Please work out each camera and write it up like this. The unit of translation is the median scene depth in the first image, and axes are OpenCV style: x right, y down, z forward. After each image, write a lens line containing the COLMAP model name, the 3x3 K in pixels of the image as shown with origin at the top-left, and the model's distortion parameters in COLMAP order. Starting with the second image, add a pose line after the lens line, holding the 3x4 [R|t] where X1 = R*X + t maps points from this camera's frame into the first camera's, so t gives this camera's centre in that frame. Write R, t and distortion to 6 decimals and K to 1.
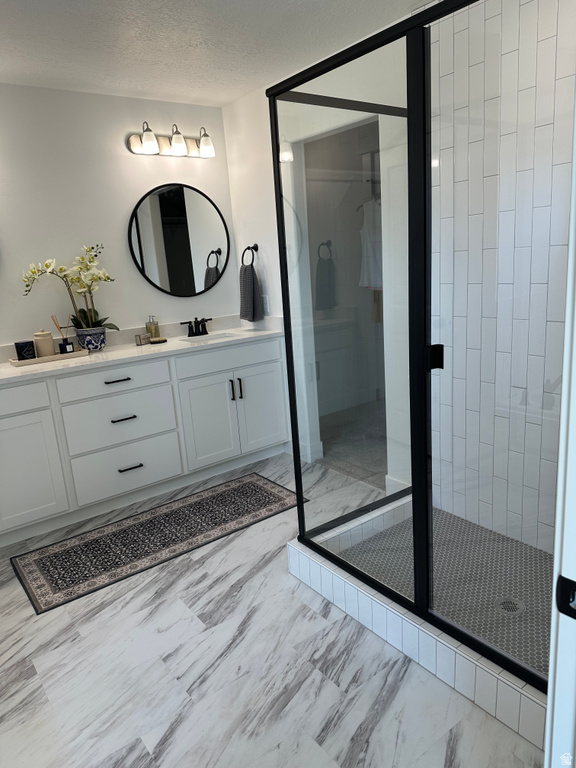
lens RADIAL K [[537.6, 0, 288.6], [0, 537.6, 386.1], [0, 0, 1]] dist [0.022352, -0.028157]
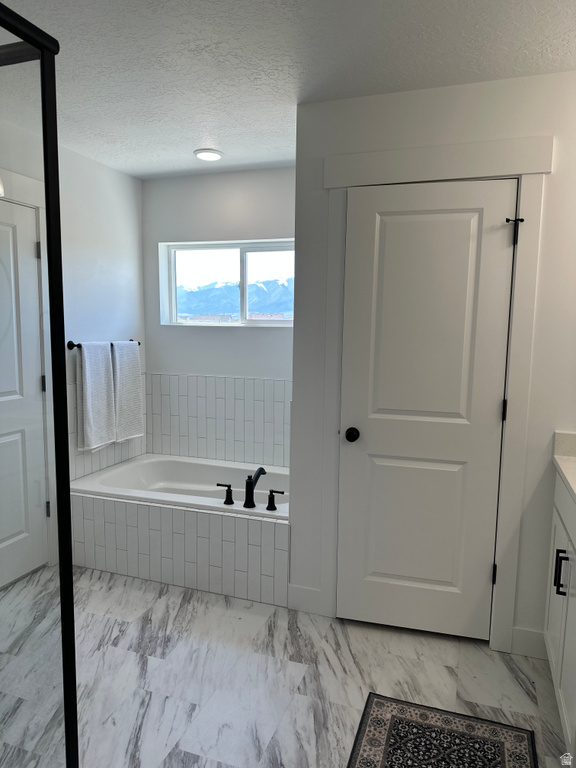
lens RADIAL K [[537.6, 0, 286.6], [0, 537.6, 386.4], [0, 0, 1]] dist [0.022352, -0.028157]
pose [[-0.836100, 0.116765, -0.536006, 0.082250], [-0.088852, 0.935358, 0.342360, -0.341251], [0.541333, 0.333873, -0.771678, 1.335027]]
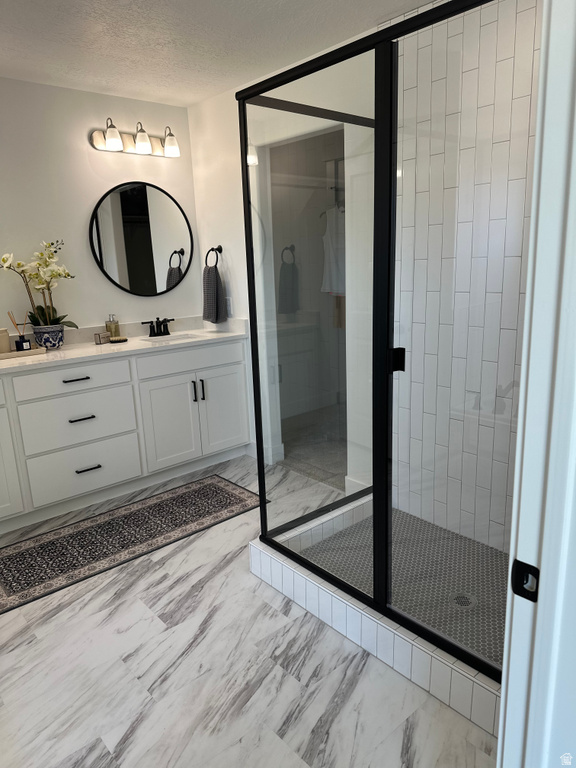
lens RADIAL K [[537.6, 0, 289.3], [0, 537.6, 389.7], [0, 0, 1]] dist [0.022352, -0.028157]
pose [[0.996741, 0.014801, 0.079300, -0.011192], [-0.014638, 0.999889, -0.002635, 0.006387], [-0.079330, 0.001466, 0.996847, -0.011647]]
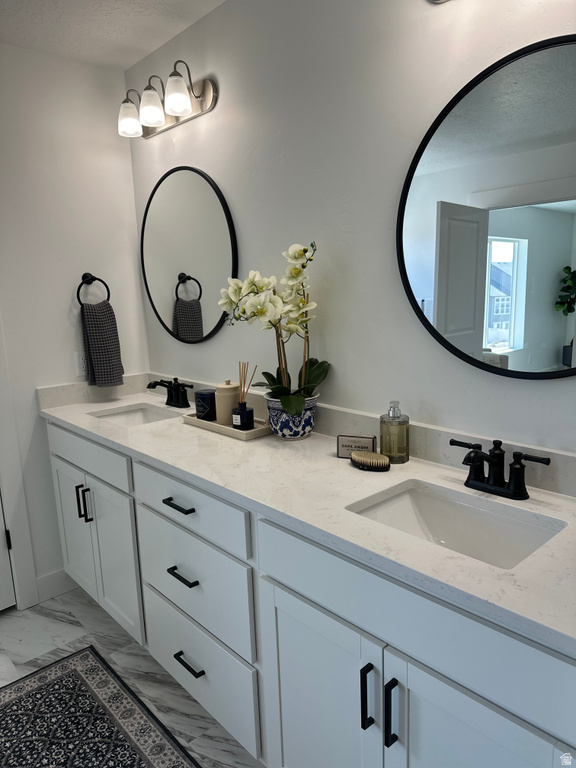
lens RADIAL K [[537.6, 0, 289.3], [0, 537.6, 383.7], [0, 0, 1]] dist [0.022352, -0.028157]
pose [[0.092915, 0.238850, -0.966601, 0.213719], [-0.208146, 0.954010, 0.215731, -0.313975], [0.973675, 0.181149, 0.138357, 1.211474]]
